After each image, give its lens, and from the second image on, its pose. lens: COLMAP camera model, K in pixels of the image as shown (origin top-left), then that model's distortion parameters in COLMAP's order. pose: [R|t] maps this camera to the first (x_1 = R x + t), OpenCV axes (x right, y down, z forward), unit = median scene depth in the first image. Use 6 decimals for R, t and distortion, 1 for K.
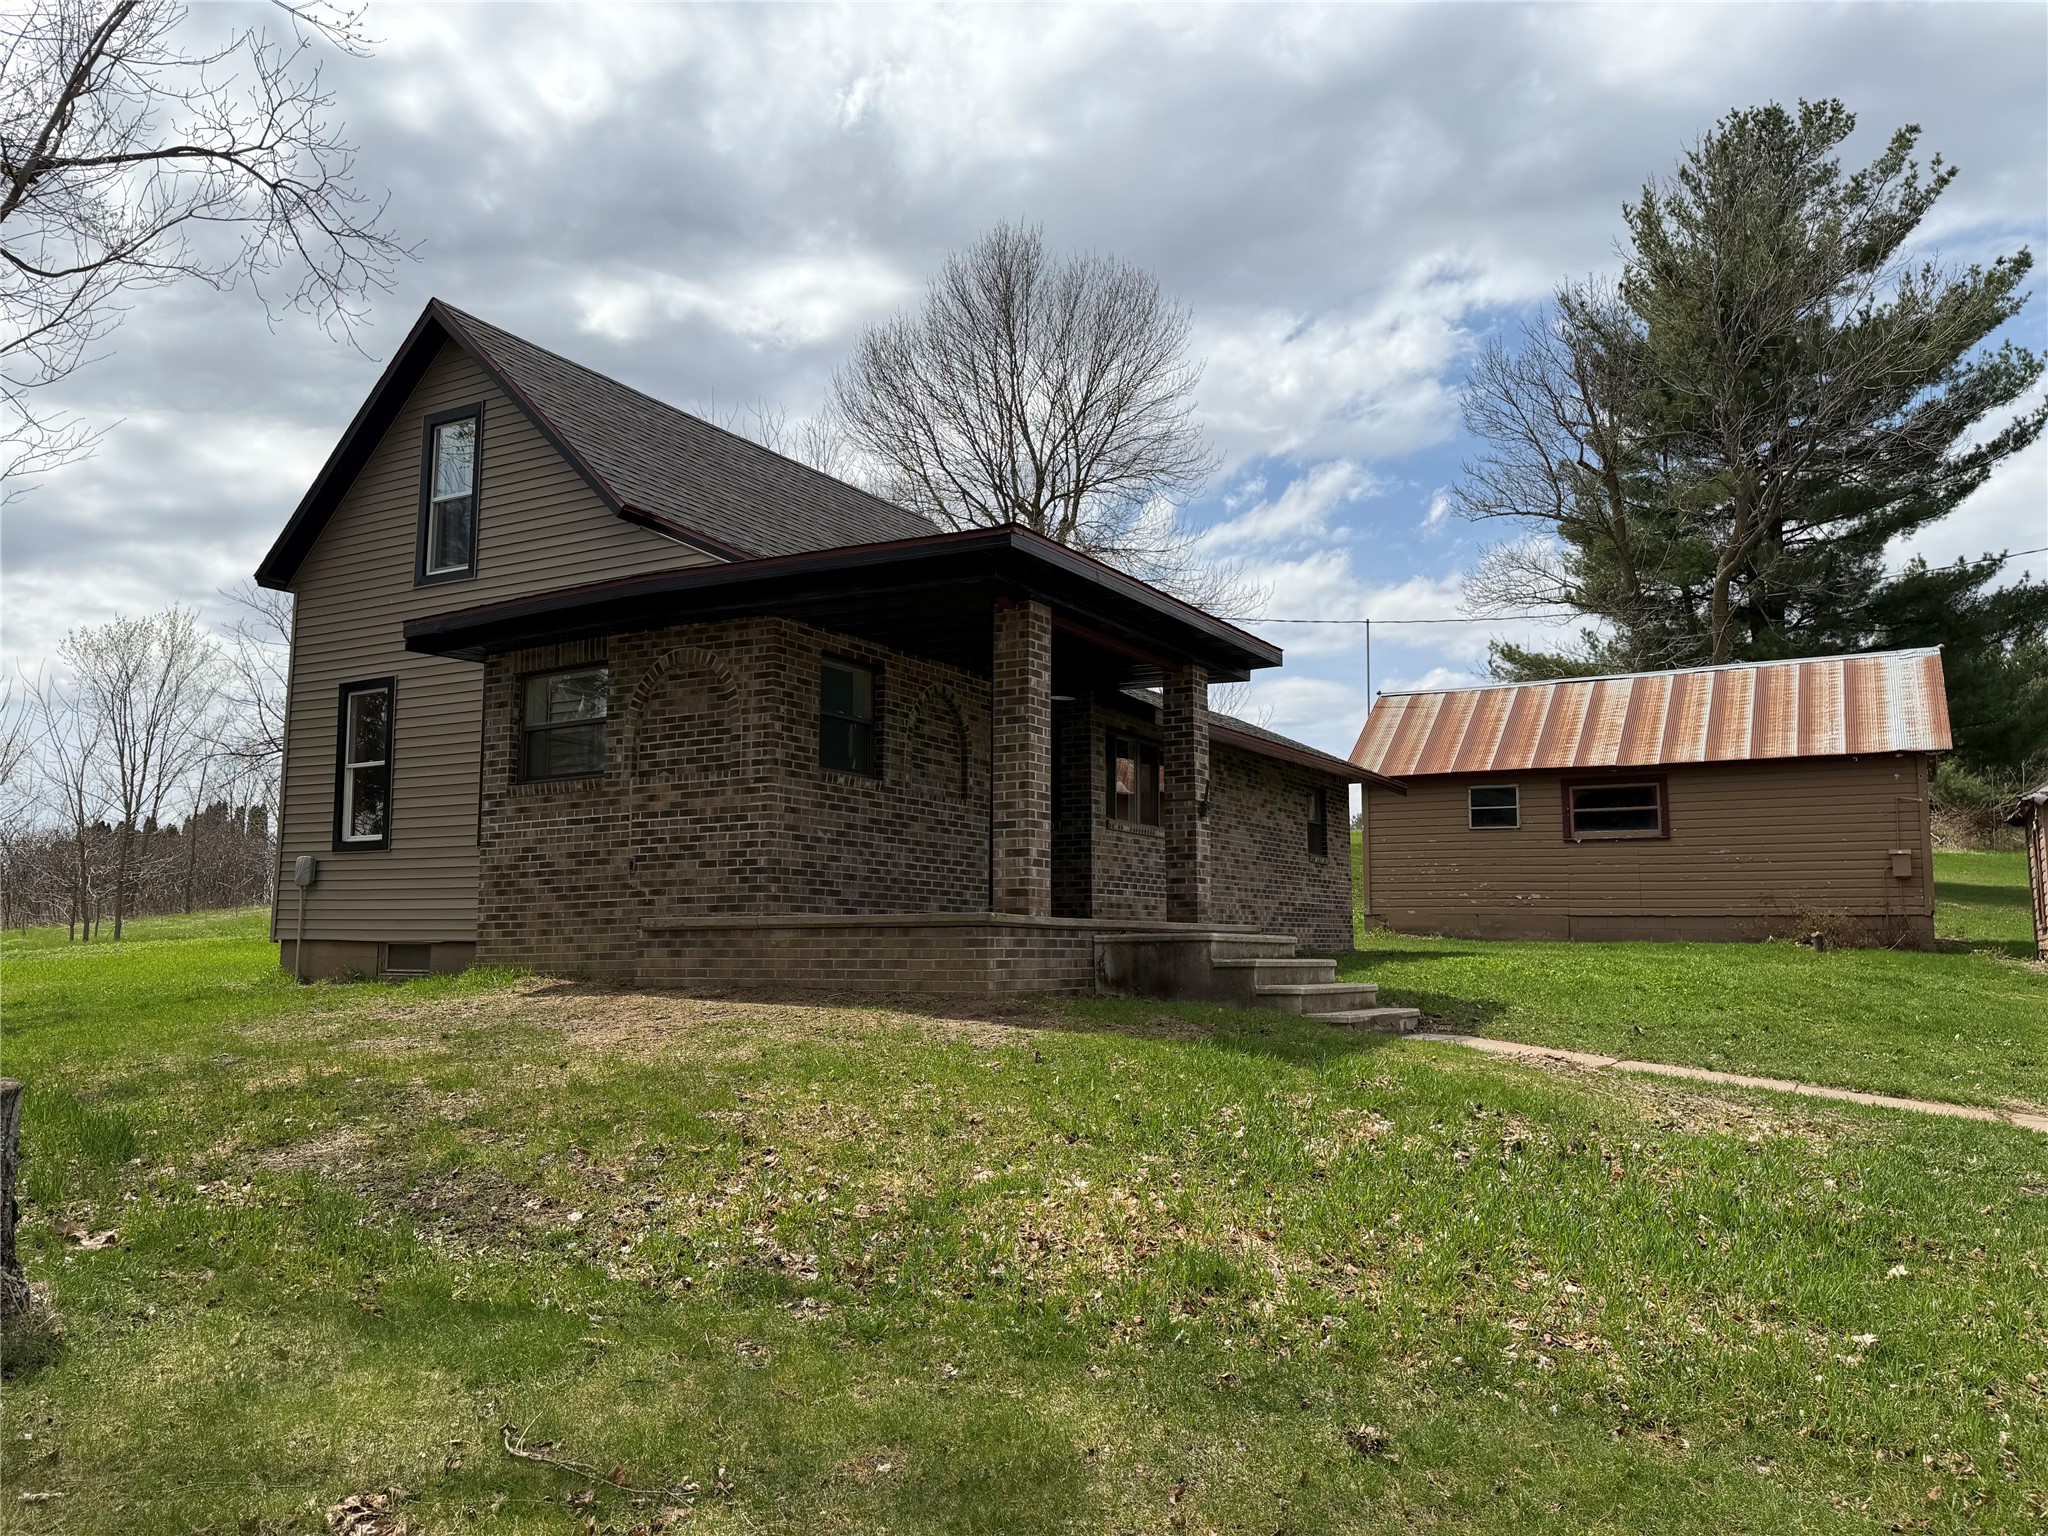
lens RADIAL K [[1433.3, 0, 1034.1], [0, 1433.3, 773.5], [0, 0, 1]] dist [0.114455, -0.159482]
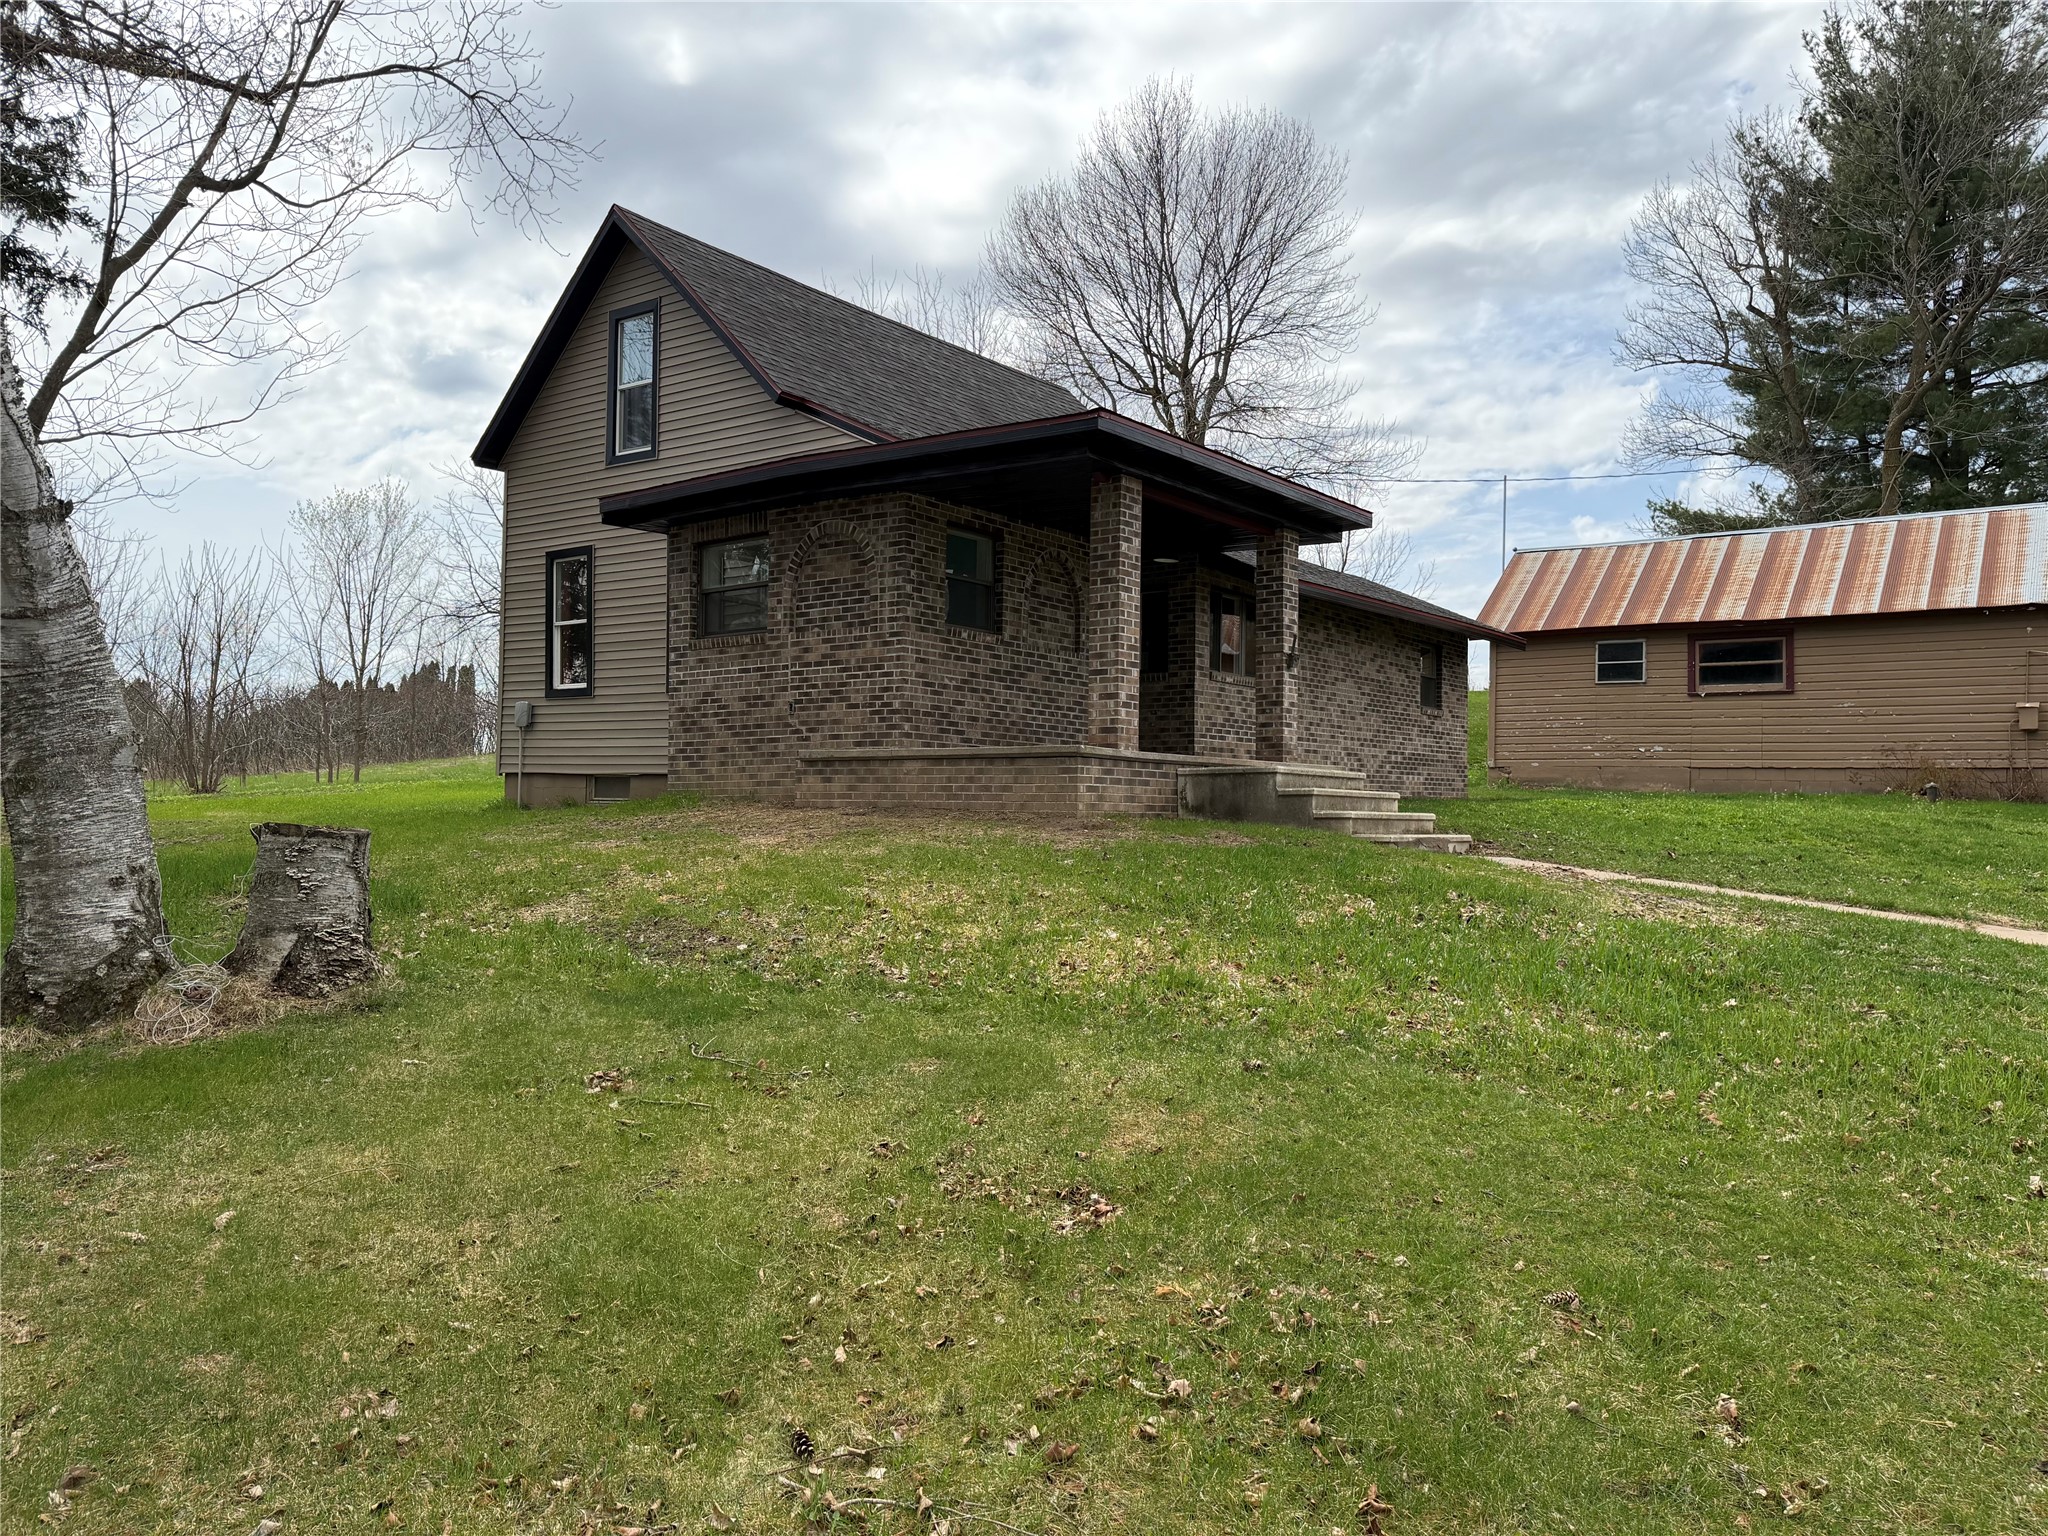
lens RADIAL K [[1433.3, 0, 1034.1], [0, 1433.3, 773.5], [0, 0, 1]] dist [0.114455, -0.159482]
pose [[0.993195, 0.008877, -0.116127, 0.043379], [0.002263, 0.995433, 0.095441, 0.004277], [0.116444, -0.095054, 0.988638, -0.112623]]
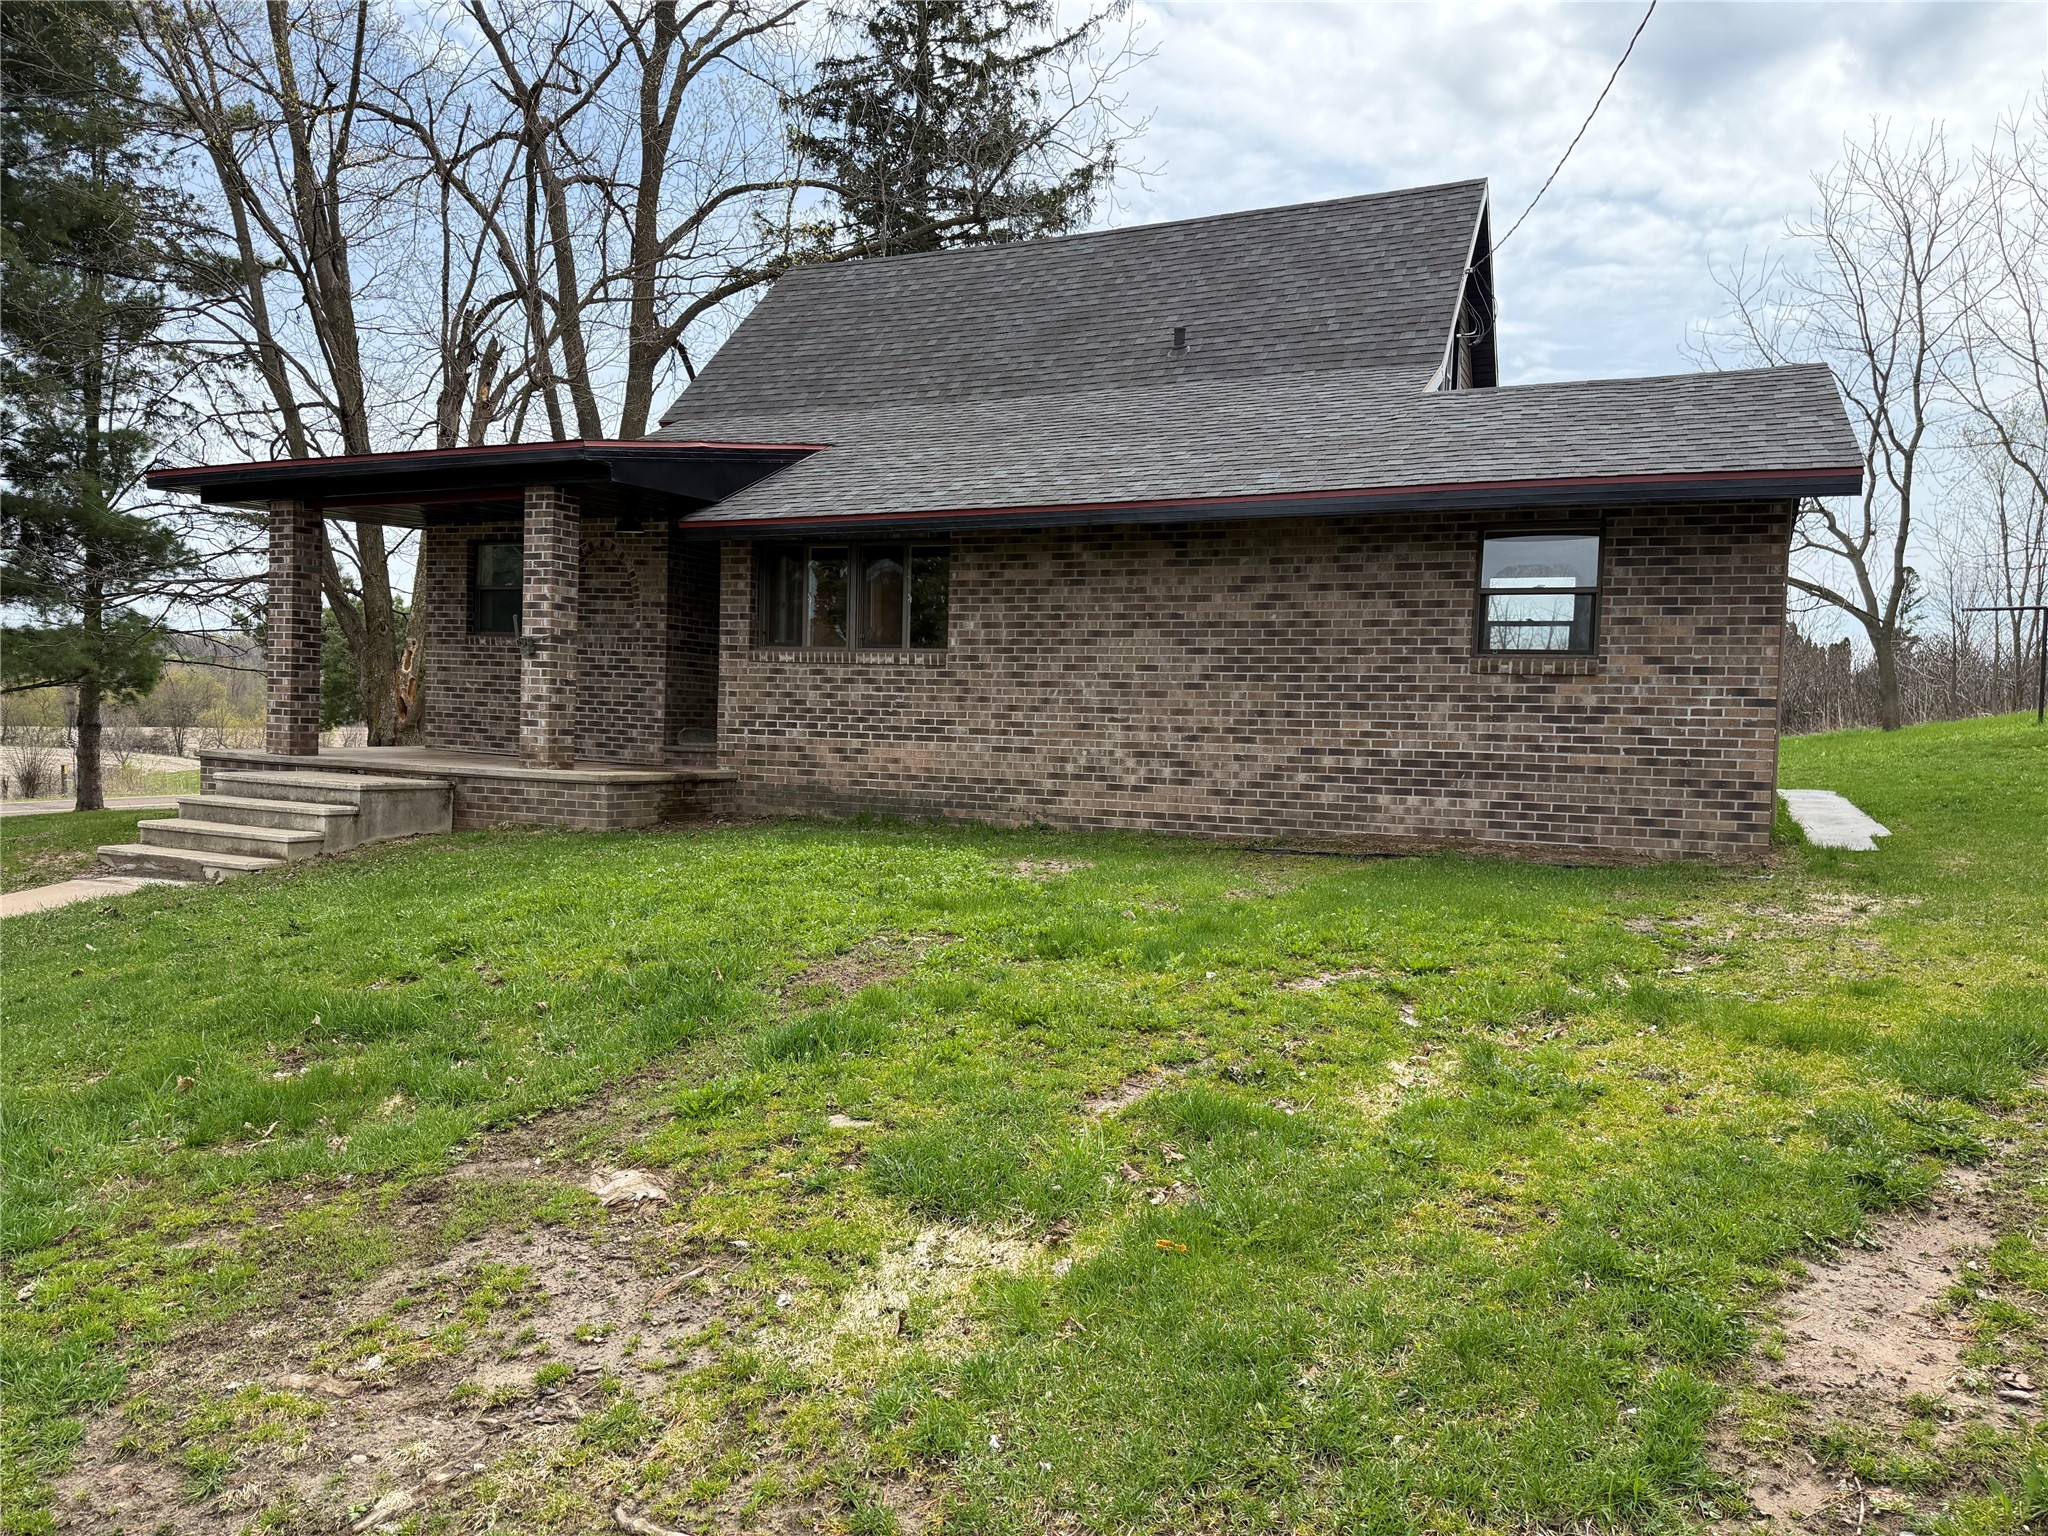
lens RADIAL K [[1433.3, 0, 1034.1], [0, 1433.3, 773.5], [0, 0, 1]] dist [0.114455, -0.159482]
pose [[0.085631, 0.050204, -0.995061, 0.913357], [0.090061, 0.994251, 0.057913, 0.069158], [0.992248, -0.094576, 0.080617, 1.054840]]
